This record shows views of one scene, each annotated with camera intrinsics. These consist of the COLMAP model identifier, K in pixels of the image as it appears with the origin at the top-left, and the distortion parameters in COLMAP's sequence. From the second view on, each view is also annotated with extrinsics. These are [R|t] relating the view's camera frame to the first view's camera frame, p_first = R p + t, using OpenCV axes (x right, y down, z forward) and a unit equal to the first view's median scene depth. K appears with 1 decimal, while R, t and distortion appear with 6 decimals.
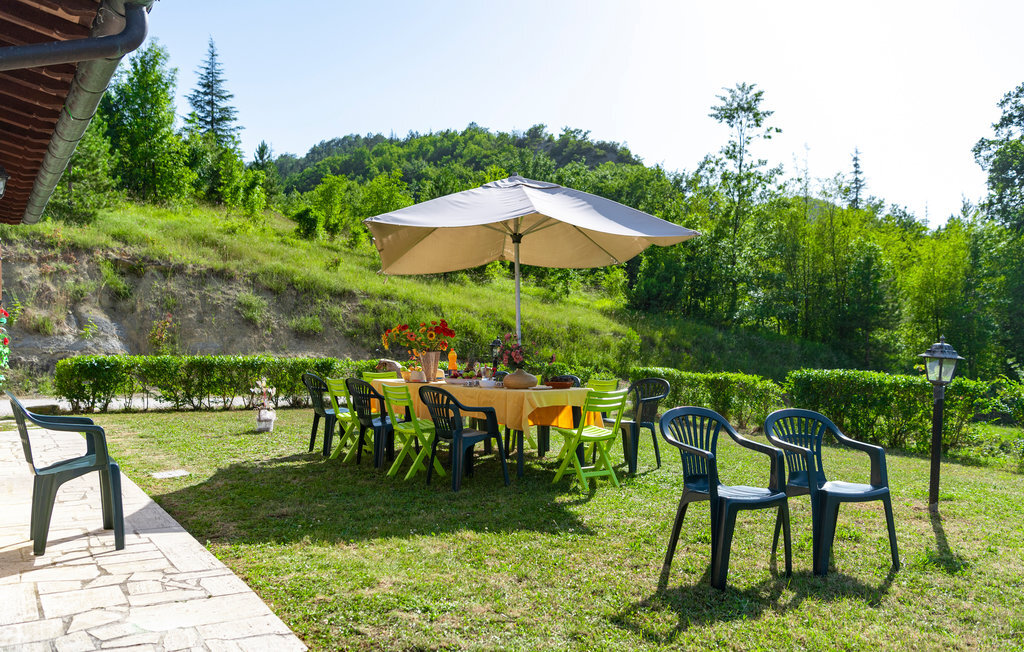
lens RADIAL K [[877.7, 0, 512.0], [0, 877.7, 326.0], [0, 0, 1]] dist [-0.000083, 0.001796]
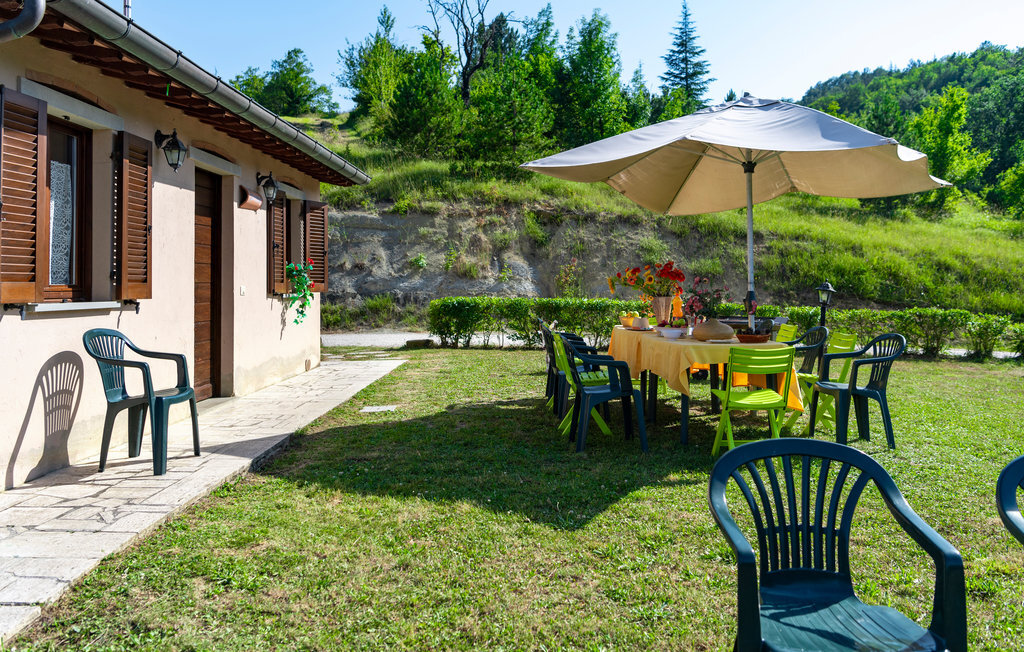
lens RADIAL K [[850.7, 0, 511.5], [0, 850.7, 248.8], [0, 0, 1]] dist [-0.010962, -0.005601]
pose [[0.844276, -0.021816, -0.535464, 0.095065], [0.009564, 0.999625, -0.025647, 0.000147], [0.535823, 0.016532, 0.844169, 0.060789]]
